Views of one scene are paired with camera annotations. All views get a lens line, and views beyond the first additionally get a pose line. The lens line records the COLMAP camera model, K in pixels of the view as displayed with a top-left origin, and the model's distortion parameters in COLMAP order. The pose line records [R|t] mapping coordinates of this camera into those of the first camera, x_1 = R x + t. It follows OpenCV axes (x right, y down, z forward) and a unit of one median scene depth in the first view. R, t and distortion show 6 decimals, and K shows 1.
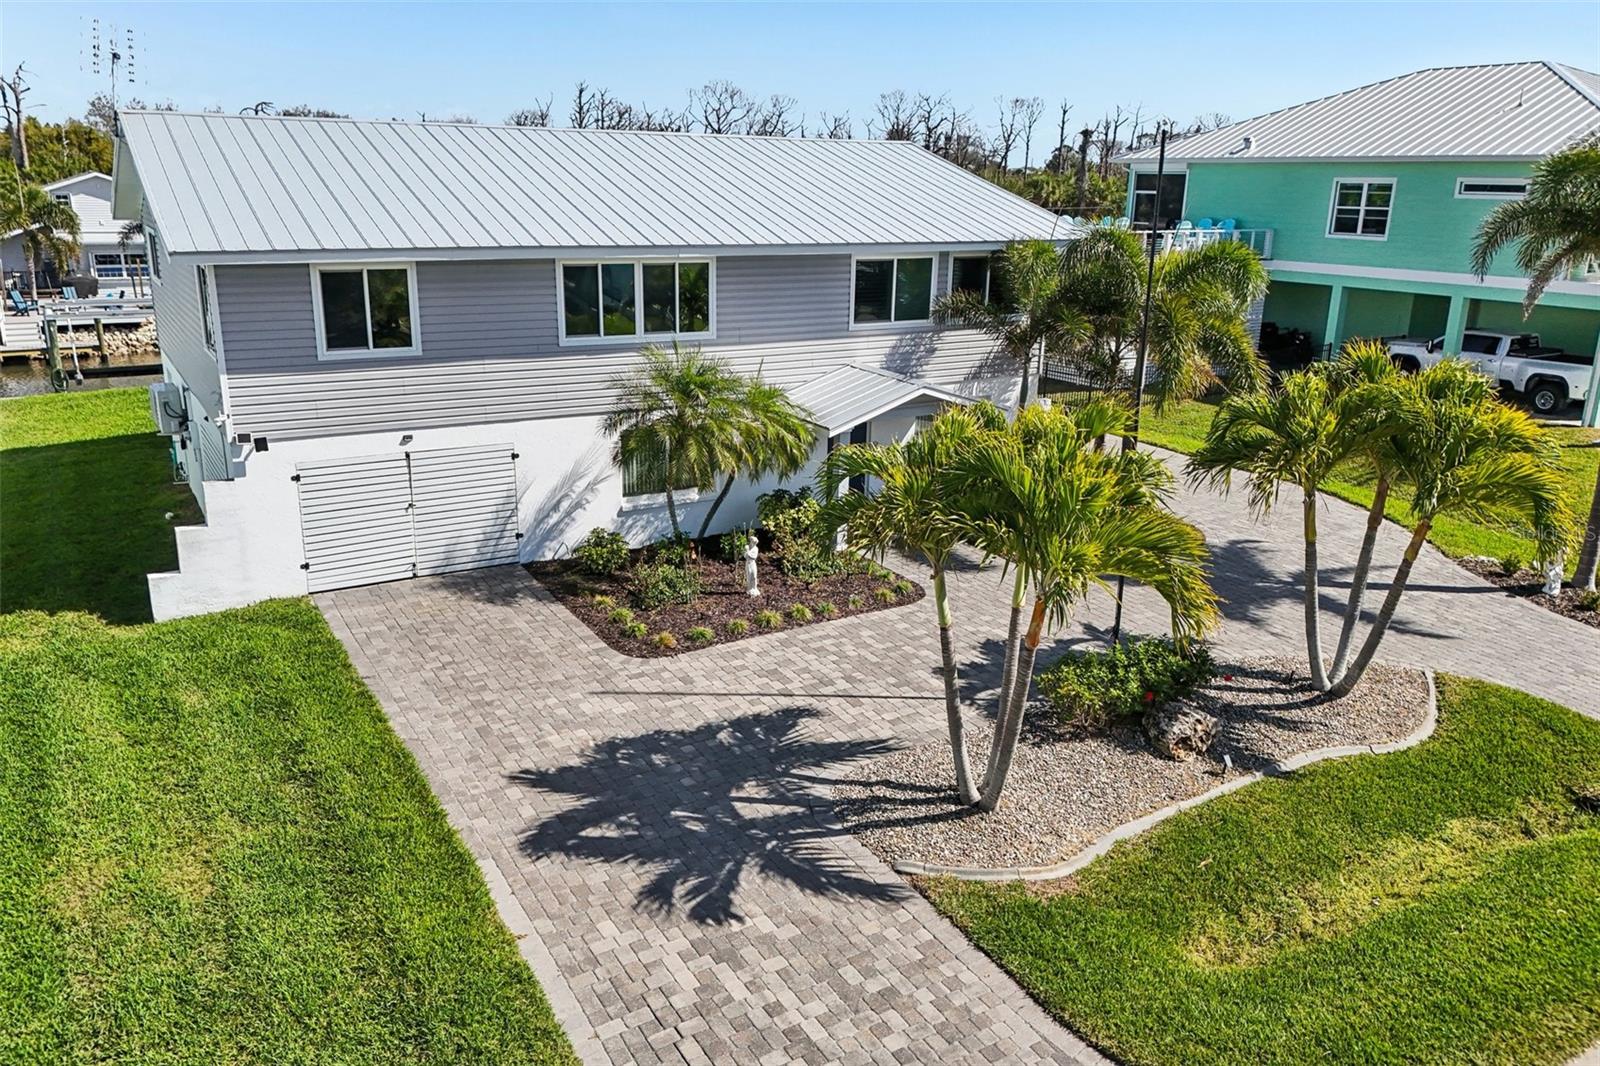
lens RADIAL K [[1182.9, 0, 800.0], [0, 1182.9, 533.0], [0, 0, 1]] dist [0.074665, -0.084183]
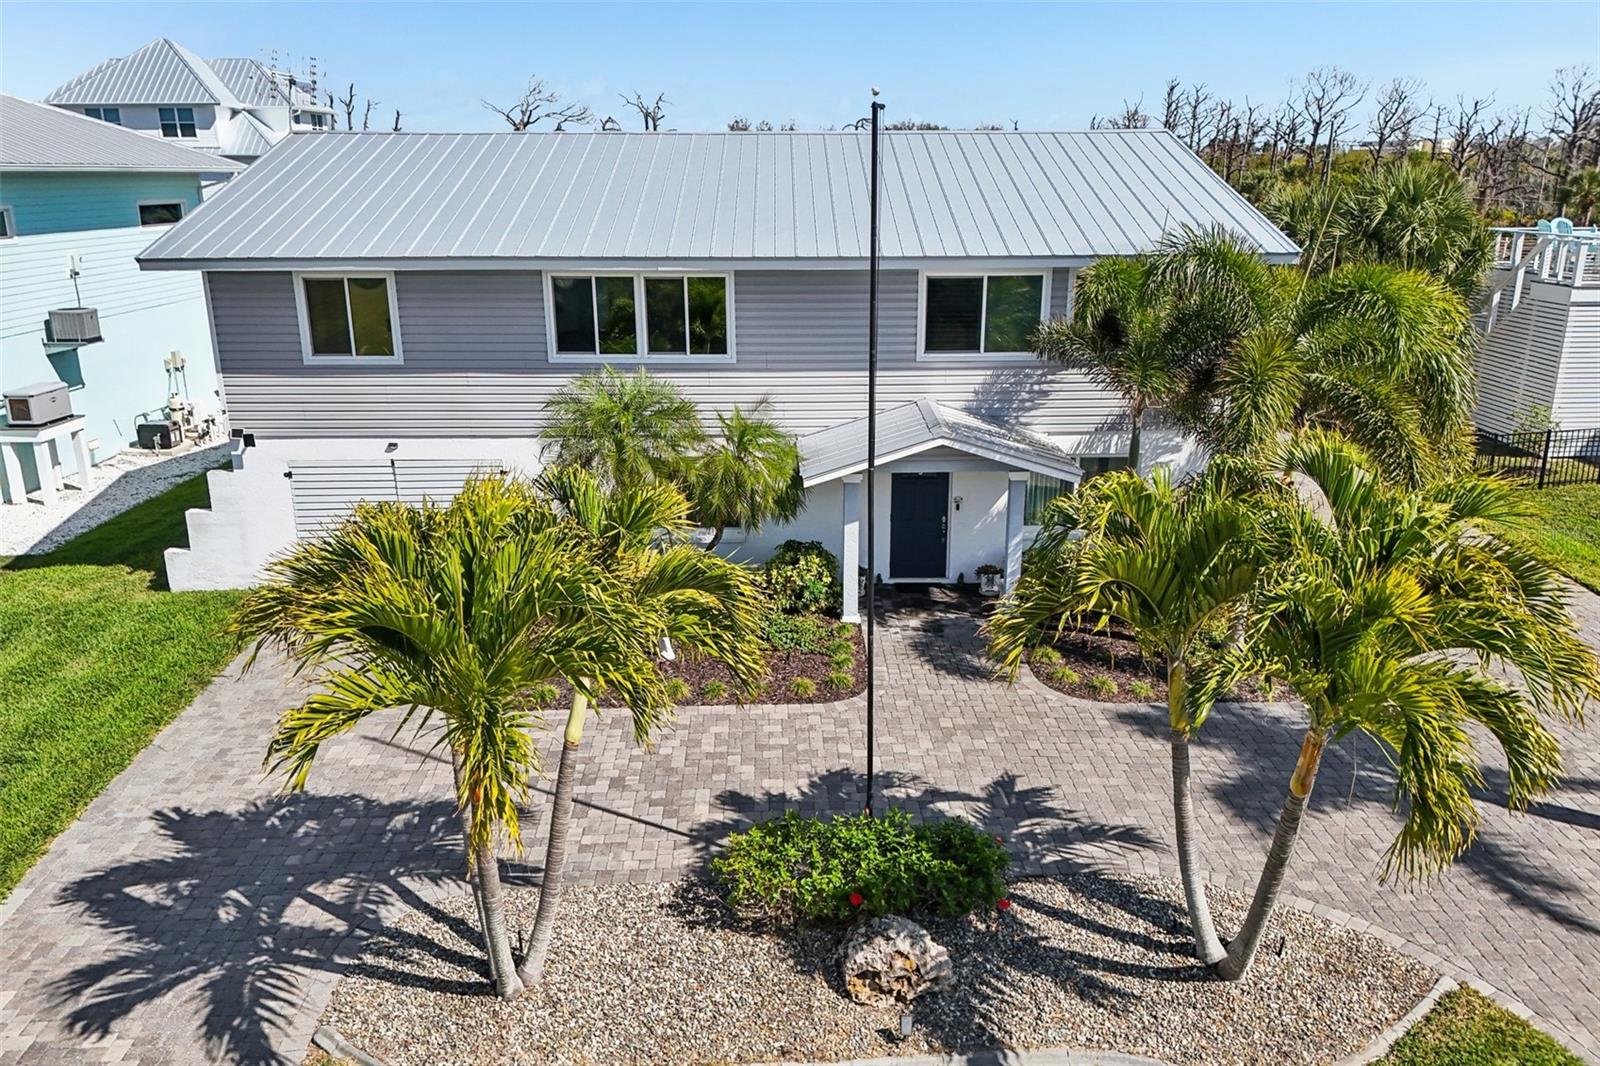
lens RADIAL K [[1203.5, 0, 807.5], [0, 1203.5, 532.9], [0, 0, 1]] dist [0.062381, -0.068329]
pose [[0.868812, 0.121046, -0.480118, 0.496580], [-0.125056, 0.991865, 0.023767, -0.078757], [0.479089, 0.039393, 0.876882, 0.291367]]
